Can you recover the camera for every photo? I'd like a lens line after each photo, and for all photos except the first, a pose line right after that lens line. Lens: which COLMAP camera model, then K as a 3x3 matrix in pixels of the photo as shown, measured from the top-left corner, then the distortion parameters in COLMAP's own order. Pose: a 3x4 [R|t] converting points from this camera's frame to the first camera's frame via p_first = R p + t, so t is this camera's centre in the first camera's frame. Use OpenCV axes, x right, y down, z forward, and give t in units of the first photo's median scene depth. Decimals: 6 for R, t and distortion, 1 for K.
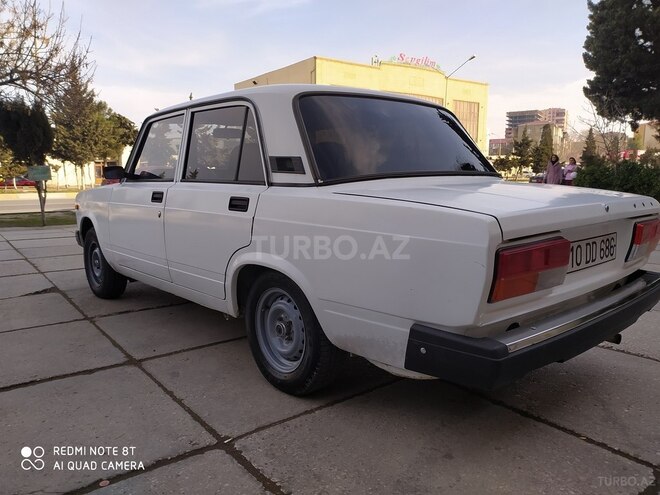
lens RADIAL K [[489.4, 0, 330.0], [0, 489.4, 247.5], [0, 0, 1]] dist [0.073090, -0.077385]
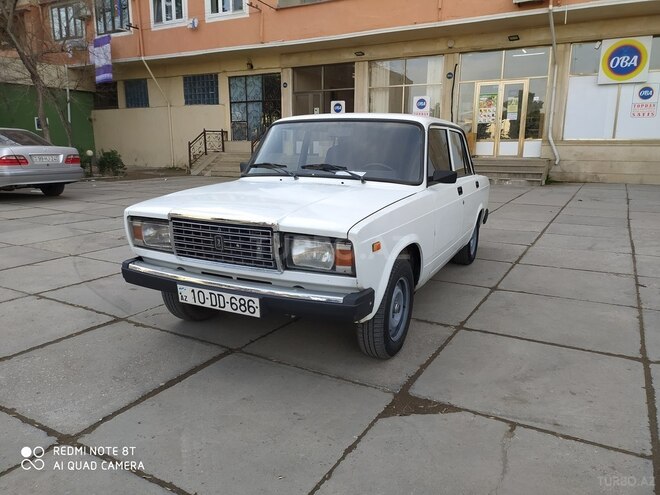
lens RADIAL K [[489.4, 0, 330.0], [0, 489.4, 247.5], [0, 0, 1]] dist [0.073090, -0.077385]
pose [[-0.382231, -0.188045, 0.904731, -1.691259], [0.120221, 0.960635, 0.250455, -0.384240], [-0.916213, 0.204499, -0.344578, 2.100847]]
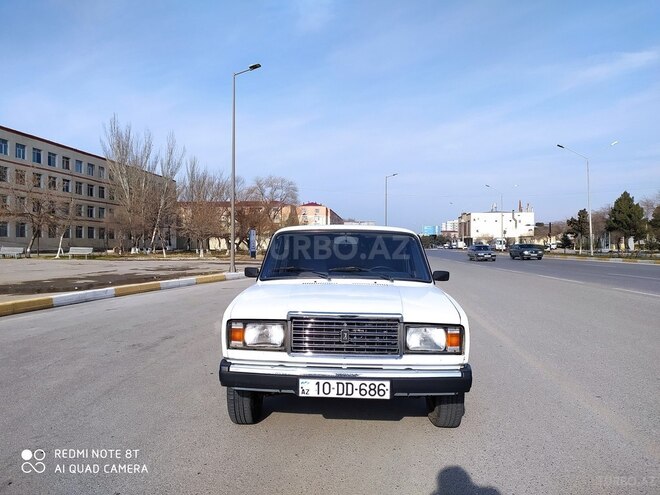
lens RADIAL K [[489.4, 0, 330.0], [0, 489.4, 247.5], [0, 0, 1]] dist [0.073090, -0.077385]
pose [[-0.725028, -0.002458, 0.688715, -1.460492], [0.087869, 0.991492, 0.096040, -0.488667], [-0.683091, 0.130148, -0.718643, 2.784463]]
